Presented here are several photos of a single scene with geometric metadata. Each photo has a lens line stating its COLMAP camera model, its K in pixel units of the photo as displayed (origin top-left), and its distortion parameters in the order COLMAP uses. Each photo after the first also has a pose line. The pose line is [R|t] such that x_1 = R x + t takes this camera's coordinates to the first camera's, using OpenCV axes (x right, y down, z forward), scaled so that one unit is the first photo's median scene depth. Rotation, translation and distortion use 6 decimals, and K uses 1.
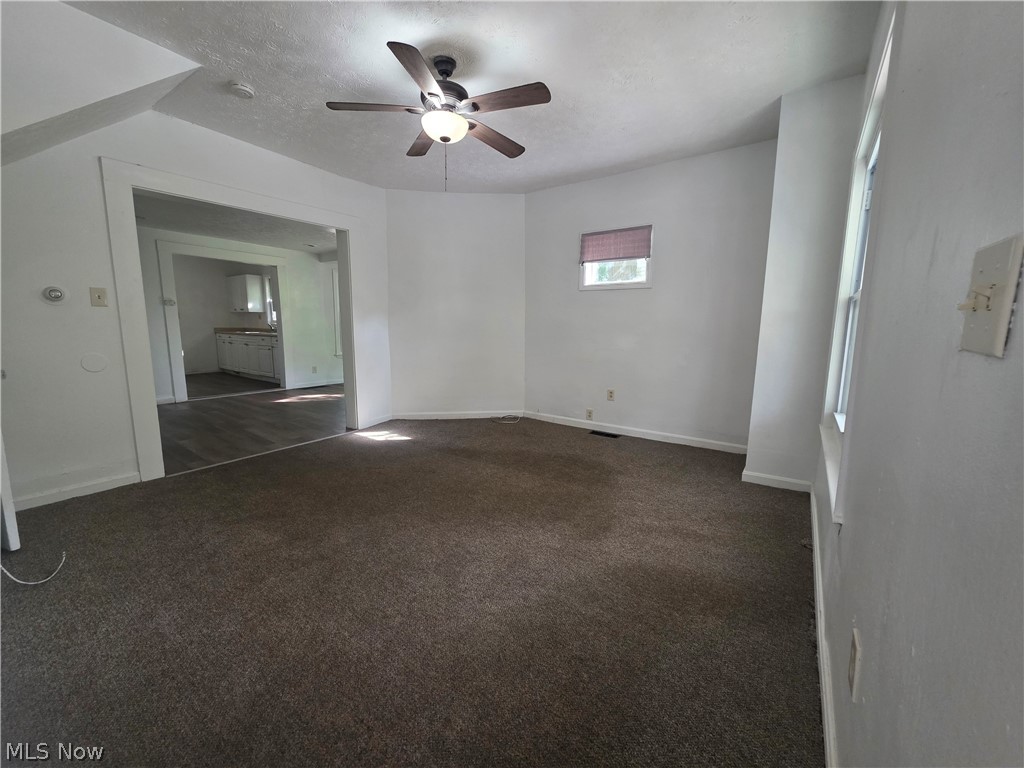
lens RADIAL K [[408.2, 0, 512.8], [0, 408.2, 383.5], [0, 0, 1]] dist [-0.001394, 0.001164]
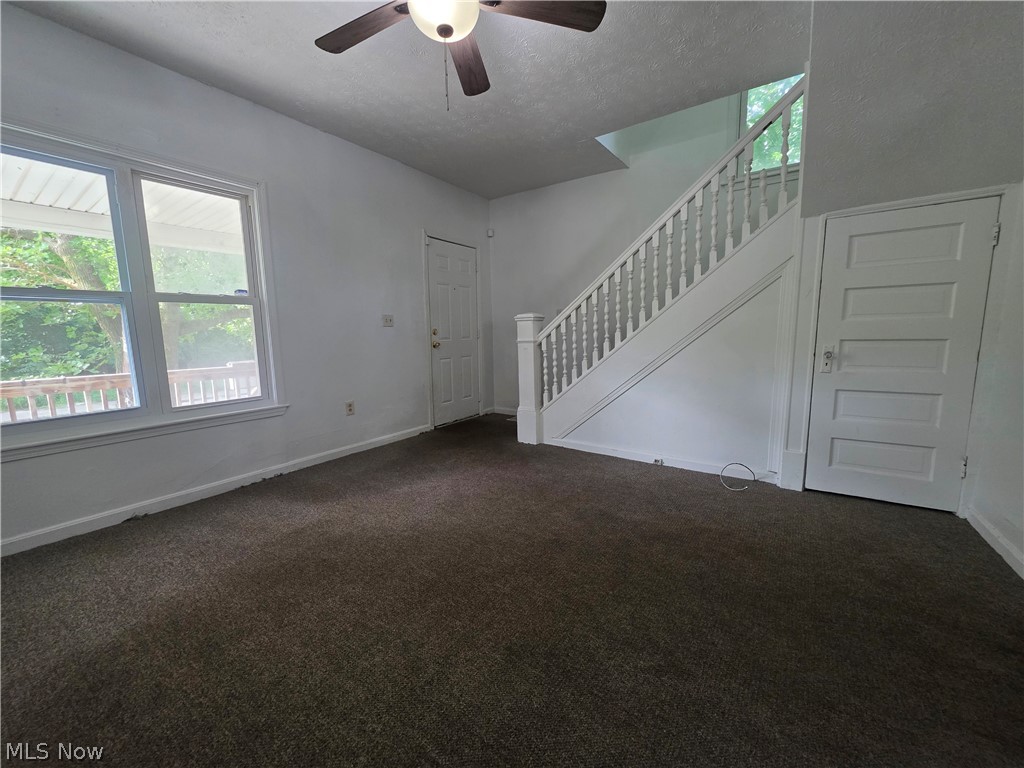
lens RADIAL K [[408.2, 0, 510.2], [0, 408.2, 385.0], [0, 0, 1]] dist [-0.001394, 0.001164]
pose [[-0.999898, 0.010274, -0.009953, -0.235366], [0.007154, 0.961695, 0.274030, -0.207256], [0.012387, 0.273930, -0.961670, 1.630483]]
